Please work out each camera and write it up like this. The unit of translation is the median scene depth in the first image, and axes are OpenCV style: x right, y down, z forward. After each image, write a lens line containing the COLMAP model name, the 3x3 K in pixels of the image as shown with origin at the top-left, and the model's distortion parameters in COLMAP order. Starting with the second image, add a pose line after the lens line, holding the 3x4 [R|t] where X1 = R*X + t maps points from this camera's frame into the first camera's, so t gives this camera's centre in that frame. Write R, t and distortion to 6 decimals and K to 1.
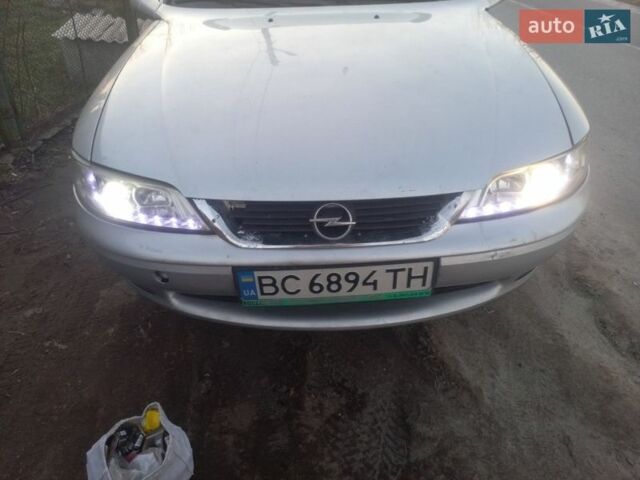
lens RADIAL K [[471.0, 0, 317.6], [0, 471.0, 240.1], [0, 0, 1]] dist [0.031822, 0.010220]
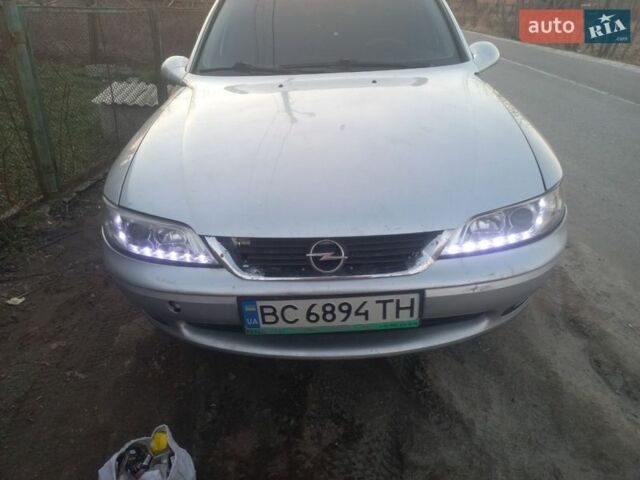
lens RADIAL K [[471.0, 0, 315.4], [0, 471.0, 235.8], [0, 0, 1]] dist [0.031822, 0.010220]
pose [[0.998948, 0.002011, -0.045822, 0.046469], [-0.007579, 0.992543, -0.121662, 0.040518], [0.045235, 0.121881, 0.991513, -0.097141]]
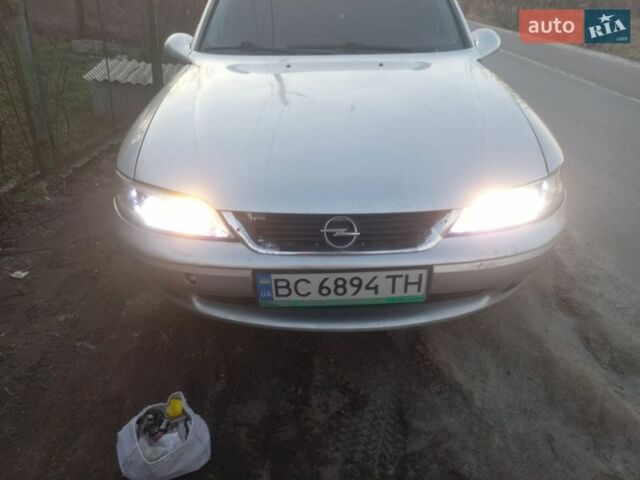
lens RADIAL K [[471.0, 0, 315.3], [0, 471.0, 234.6], [0, 0, 1]] dist [0.031822, 0.010220]
pose [[0.999657, 0.021677, -0.014681, -0.010248], [-0.022955, 0.995364, -0.093400, 0.063713], [0.012589, 0.093705, 0.995520, -0.131991]]
